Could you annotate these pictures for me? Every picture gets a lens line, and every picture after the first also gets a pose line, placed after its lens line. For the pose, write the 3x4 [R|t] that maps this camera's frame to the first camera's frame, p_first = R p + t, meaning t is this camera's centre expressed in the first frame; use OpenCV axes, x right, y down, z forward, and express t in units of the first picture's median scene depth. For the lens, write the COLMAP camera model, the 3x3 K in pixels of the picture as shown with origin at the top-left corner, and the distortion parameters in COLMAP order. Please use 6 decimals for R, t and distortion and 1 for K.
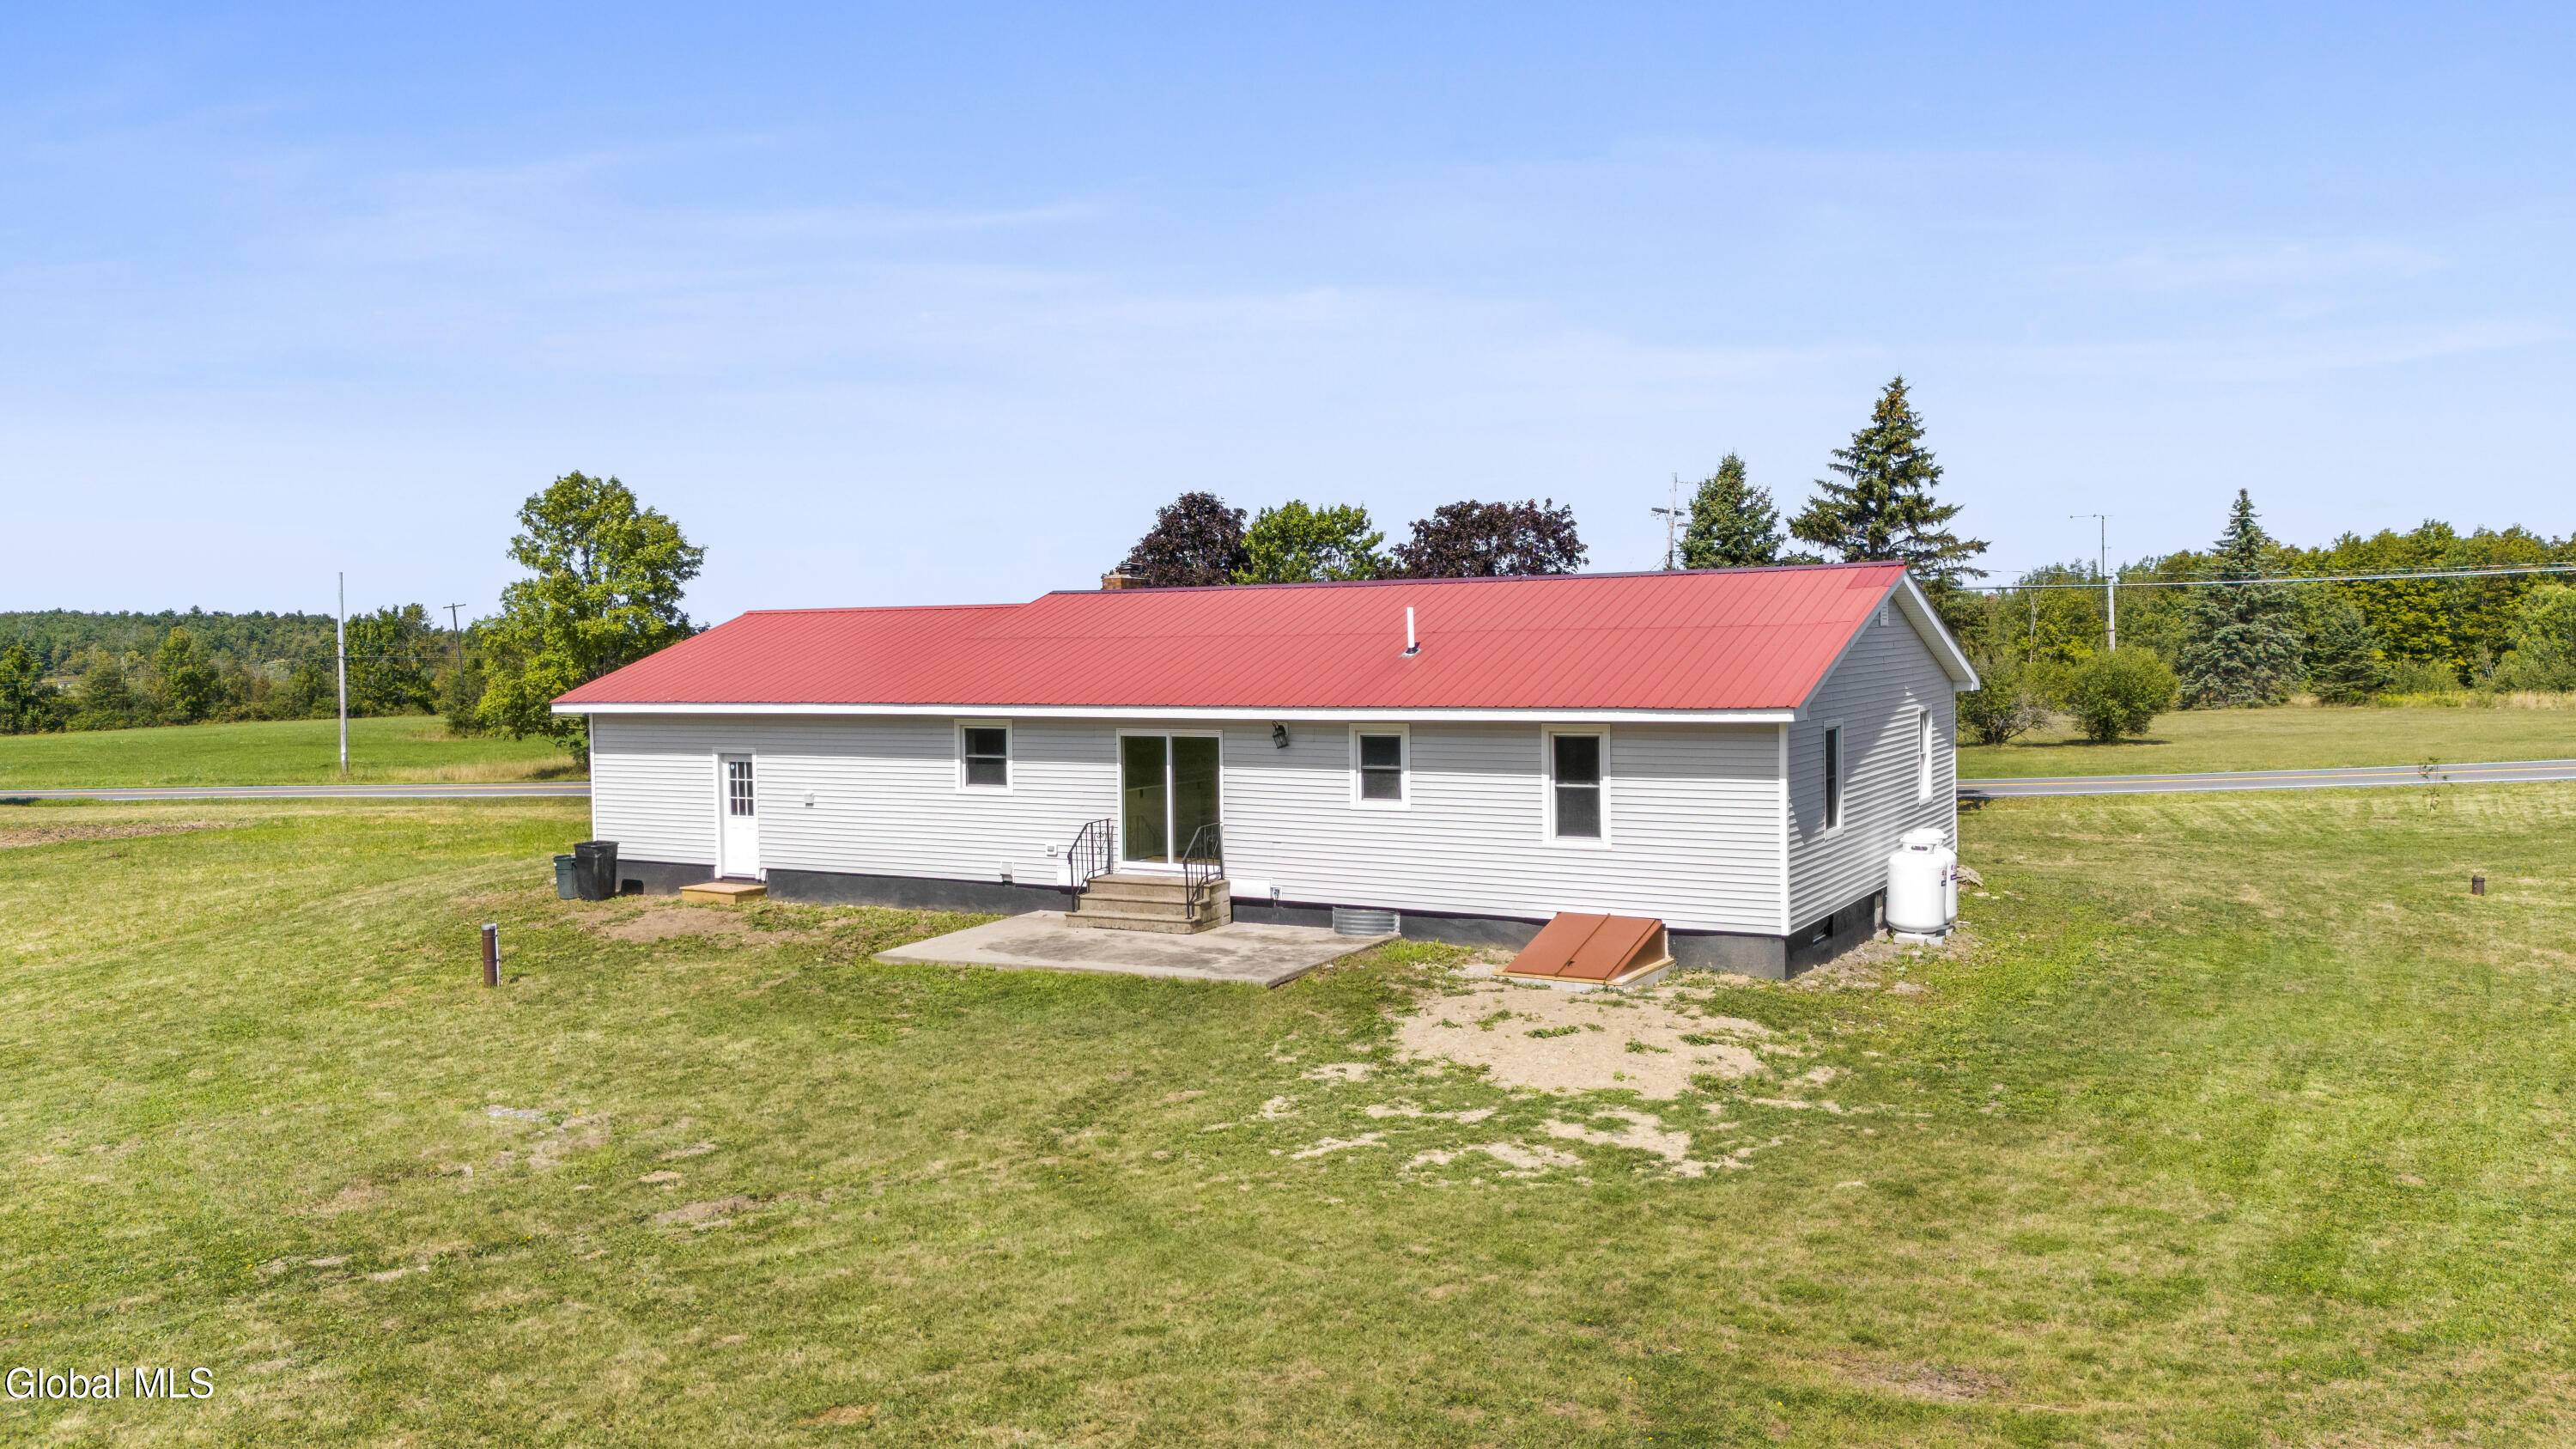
lens RADIAL K [[1964.5, 0, 1253.4], [0, 1964.5, 725.5], [0, 0, 1]] dist [0.191283, 0.000563]
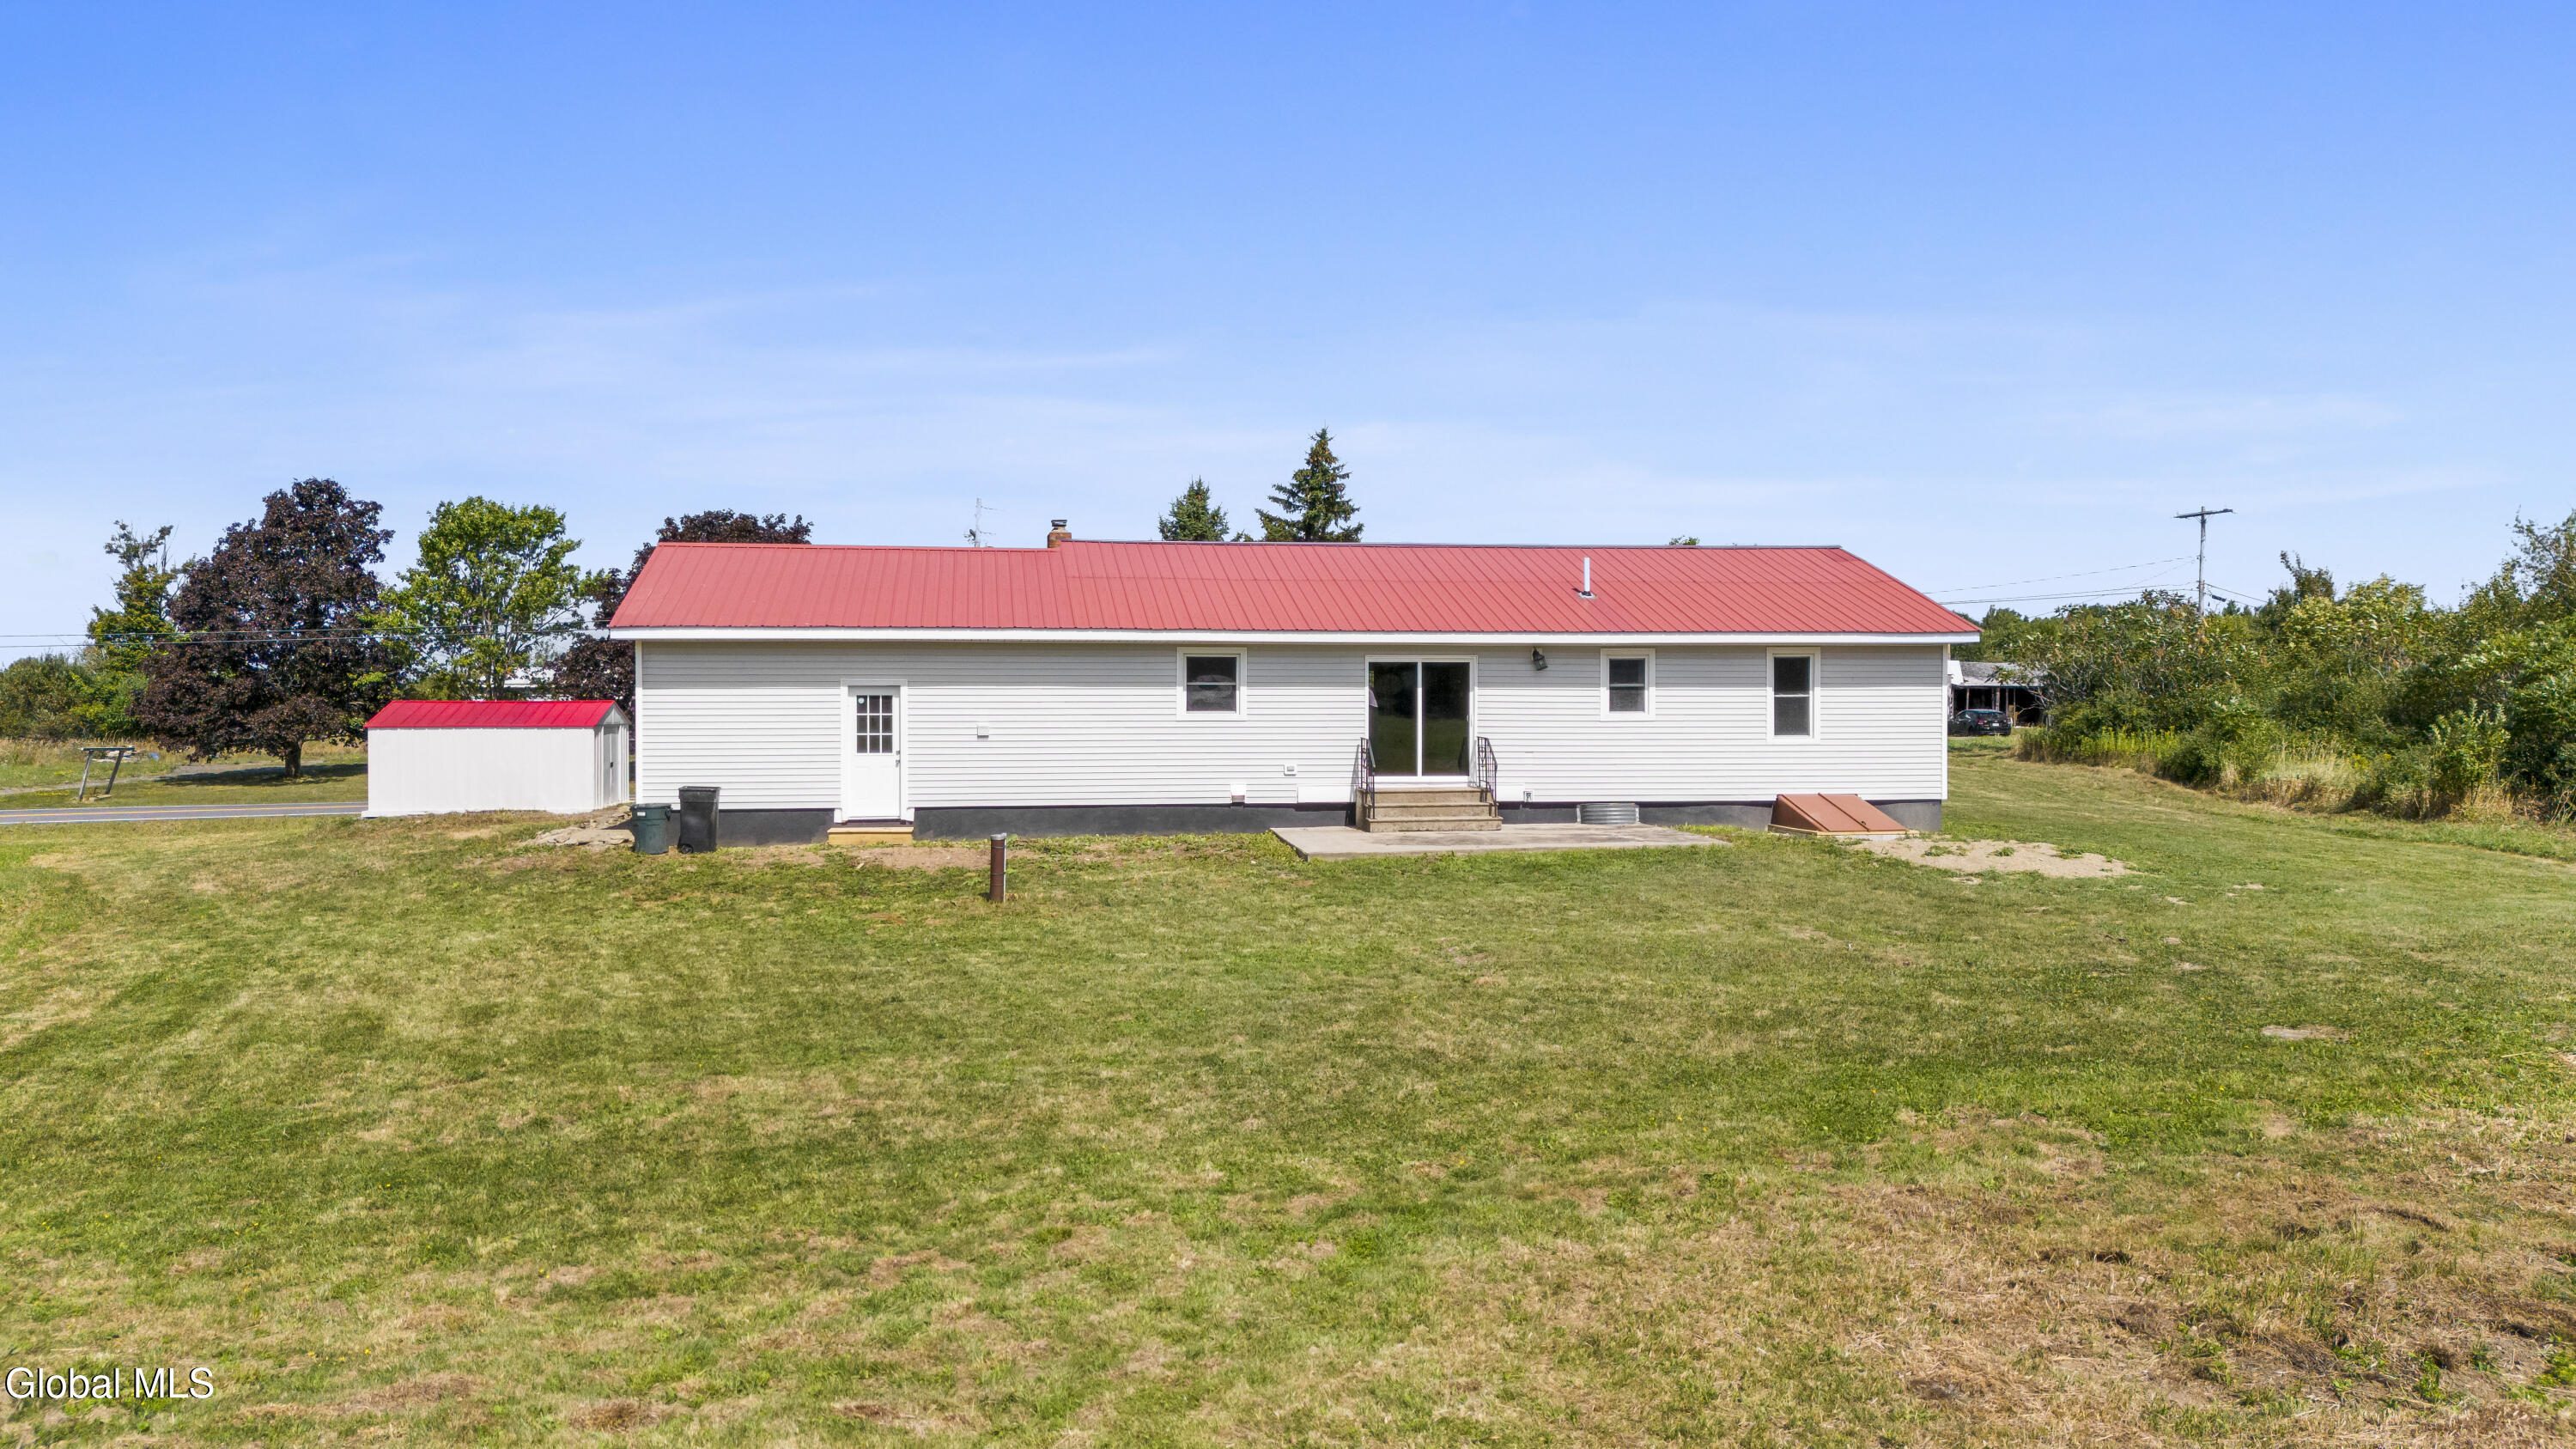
lens RADIAL K [[1882.8, 0, 1288.0], [0, 1882.8, 724.5], [0, 0, 1]] dist [0.100520, -0.126521]
pose [[0.760363, 0.004983, 0.649479, -0.751648], [0.017704, 0.999440, -0.028395, 0.066482], [-0.649257, 0.033089, 0.759849, 0.229761]]
